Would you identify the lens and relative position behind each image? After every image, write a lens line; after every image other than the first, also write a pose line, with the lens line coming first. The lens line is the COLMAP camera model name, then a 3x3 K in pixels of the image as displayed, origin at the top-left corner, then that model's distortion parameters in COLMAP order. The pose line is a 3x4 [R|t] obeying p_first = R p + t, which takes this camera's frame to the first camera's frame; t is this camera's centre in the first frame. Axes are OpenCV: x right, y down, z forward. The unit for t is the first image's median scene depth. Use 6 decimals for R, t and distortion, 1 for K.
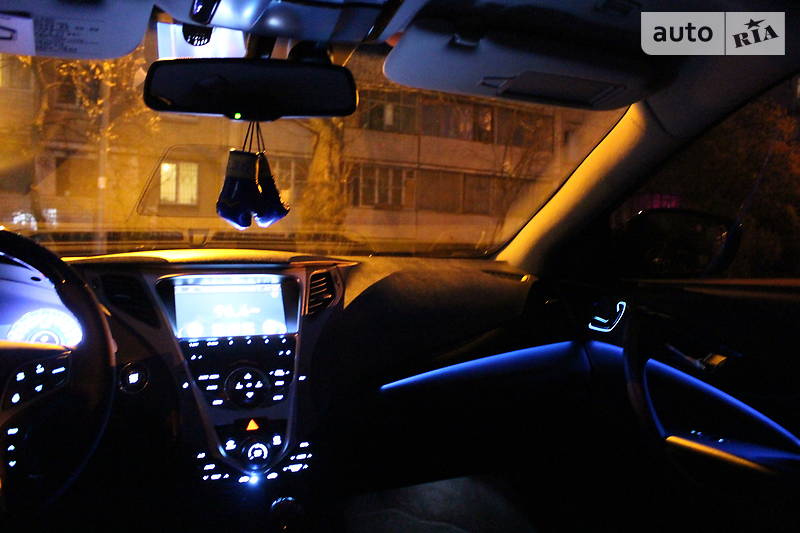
lens RADIAL K [[670.5, 0, 402.7], [0, 670.5, 270.5], [0, 0, 1]] dist [-0.130824, 0.074929]
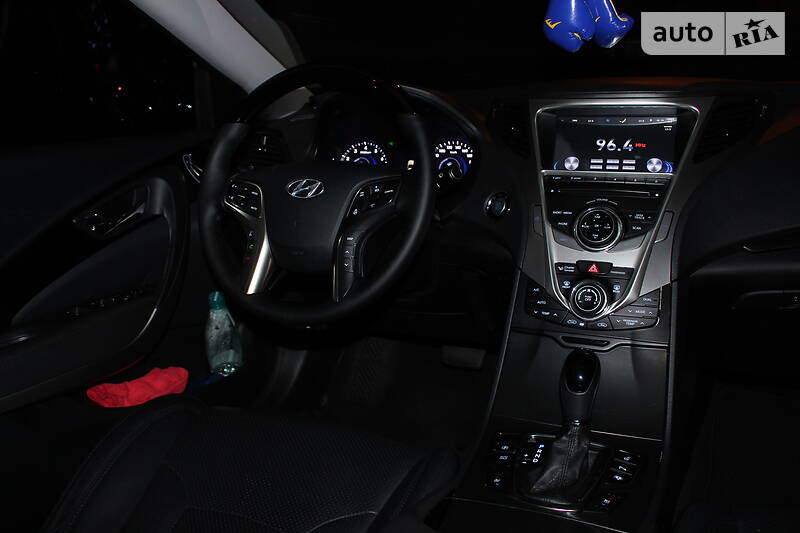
lens RADIAL K [[670.5, 0, 398.4], [0, 670.5, 267.8], [0, 0, 1]] dist [-0.130824, 0.074929]
pose [[0.627027, 0.157525, -0.762905, 0.266552], [0.023666, 0.975037, 0.220778, 0.016113], [0.778638, -0.156489, 0.607646, 0.181754]]
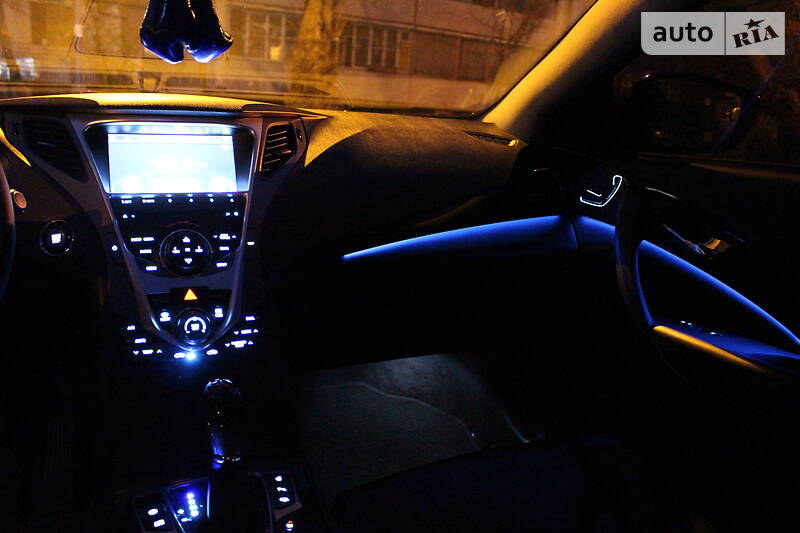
lens RADIAL K [[670.5, 0, 402.1], [0, 670.5, 266.4], [0, 0, 1]] dist [-0.130824, 0.074929]
pose [[0.998922, 0.041634, 0.020550, 0.028809], [-0.044797, 0.980585, 0.190907, 0.013055], [-0.012203, -0.191622, 0.981393, 0.117703]]
